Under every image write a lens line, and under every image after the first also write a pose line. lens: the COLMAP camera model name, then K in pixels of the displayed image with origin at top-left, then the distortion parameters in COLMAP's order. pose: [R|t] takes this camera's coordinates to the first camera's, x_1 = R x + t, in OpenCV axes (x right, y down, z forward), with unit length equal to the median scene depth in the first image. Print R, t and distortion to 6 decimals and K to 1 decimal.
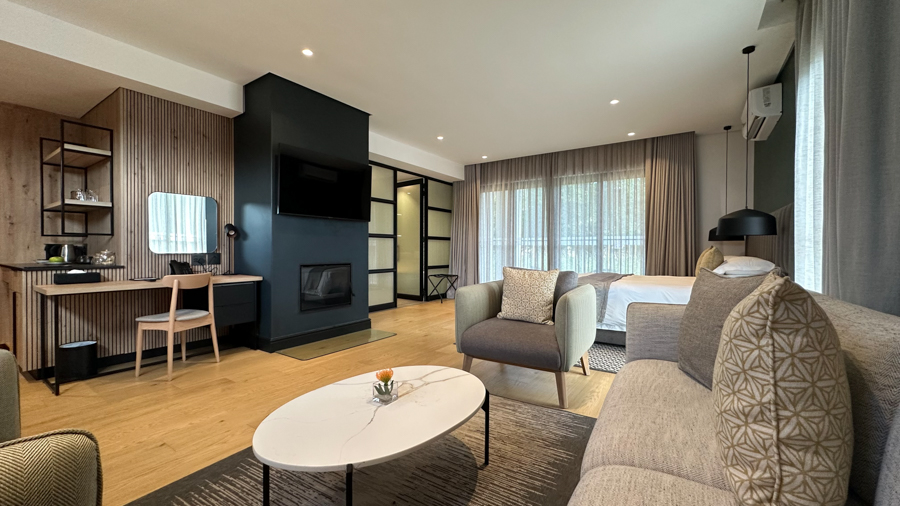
lens RADIAL K [[360.7, 0, 449.8], [0, 360.7, 251.6], [0, 0, 1]] dist [-0.001692, 0.001054]
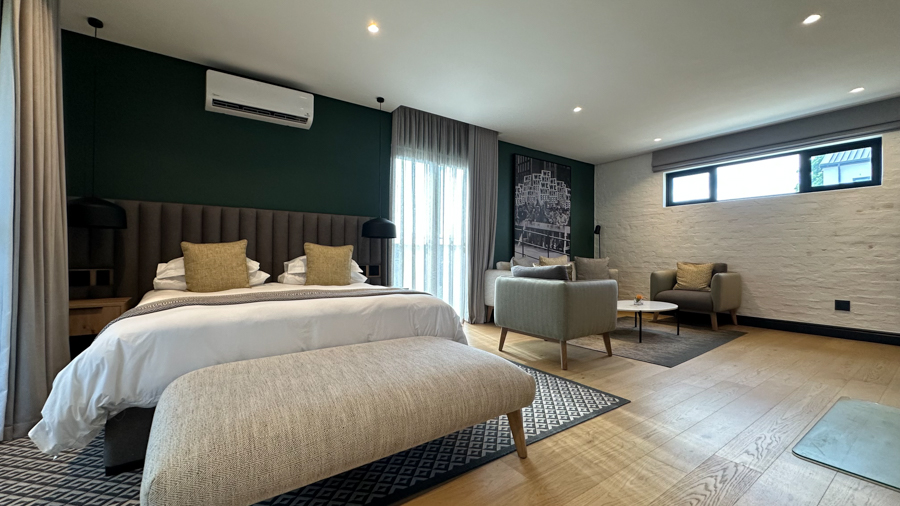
lens RADIAL K [[360.7, 0, 444.0], [0, 360.7, 256.1], [0, 0, 1]] dist [-0.001692, 0.001054]
pose [[-0.929945, -0.010195, 0.367558, 0.088378], [-0.006816, 0.999922, 0.010490, 0.006285], [-0.367636, 0.007249, -0.929941, 1.783574]]
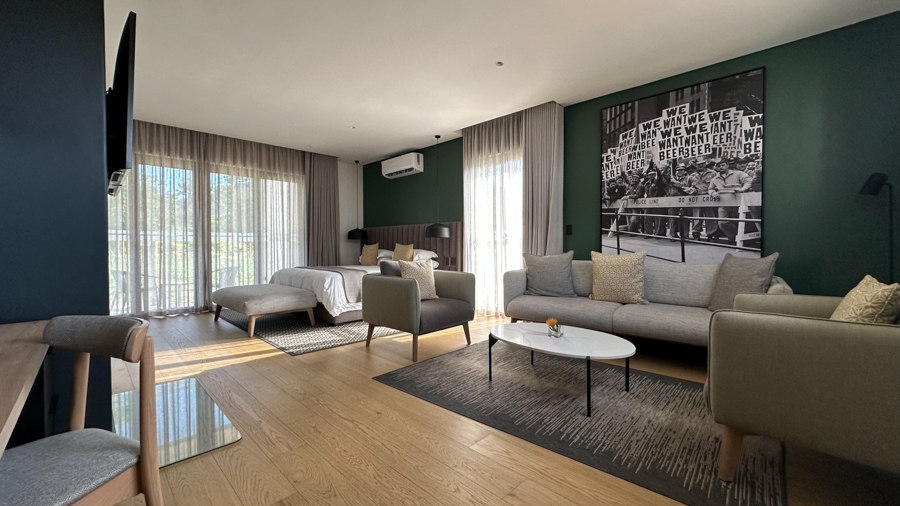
lens RADIAL K [[360.7, 0, 447.8], [0, 360.7, 252.1], [0, 0, 1]] dist [-0.001692, 0.001054]
pose [[0.185251, -0.022218, 0.982440, -0.808440], [0.012060, 0.999720, 0.020335, -0.005964], [-0.982617, 0.008081, 0.185467, 0.503619]]
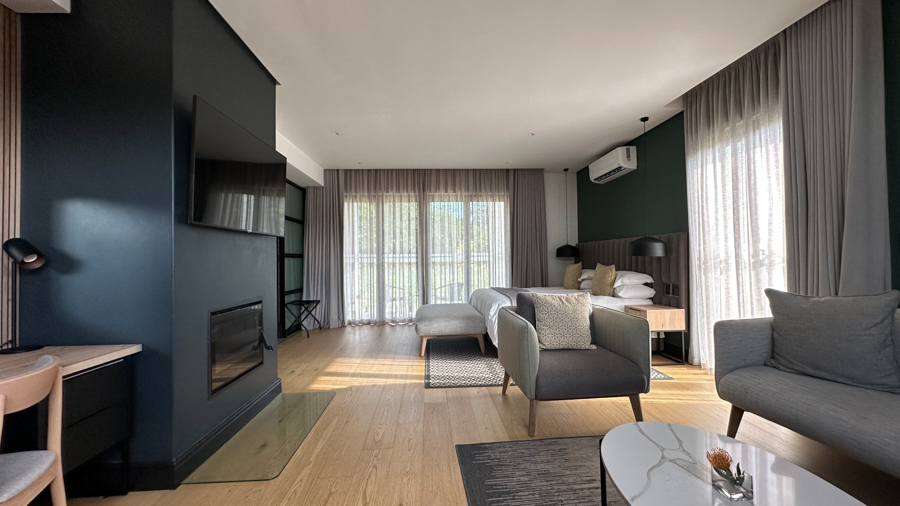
lens RADIAL K [[360.7, 0, 449.0], [0, 360.7, 252.1], [0, 0, 1]] dist [-0.001692, 0.001054]
pose [[0.793822, -0.004677, 0.608133, -0.476001], [0.022340, 0.999520, -0.021474, -0.039771], [-0.607740, 0.030632, 0.793545, 0.318294]]
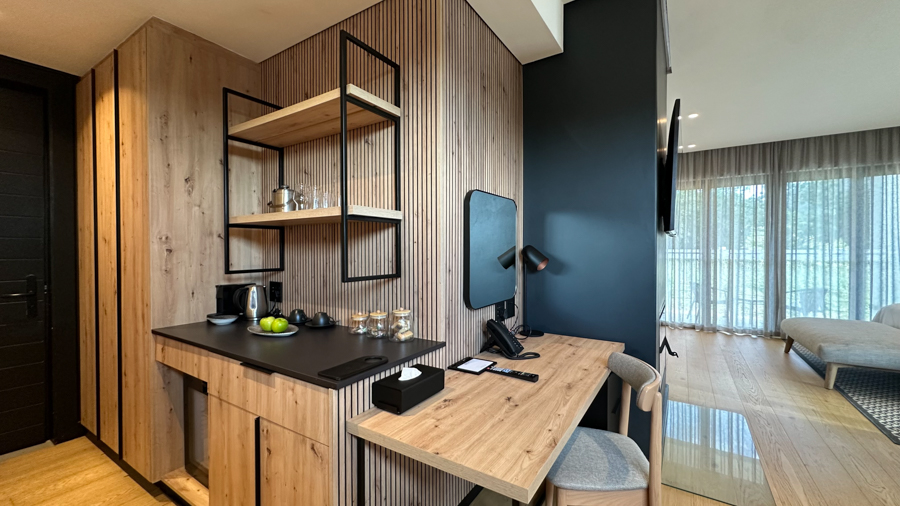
lens RADIAL K [[360.7, 0, 451.2], [0, 360.7, 251.6], [0, 0, 1]] dist [-0.001692, 0.001054]
pose [[0.999663, -0.005154, 0.025437, -0.787466], [0.005145, 0.999987, 0.000416, -0.071948], [-0.025439, -0.000285, 0.999676, 0.444152]]
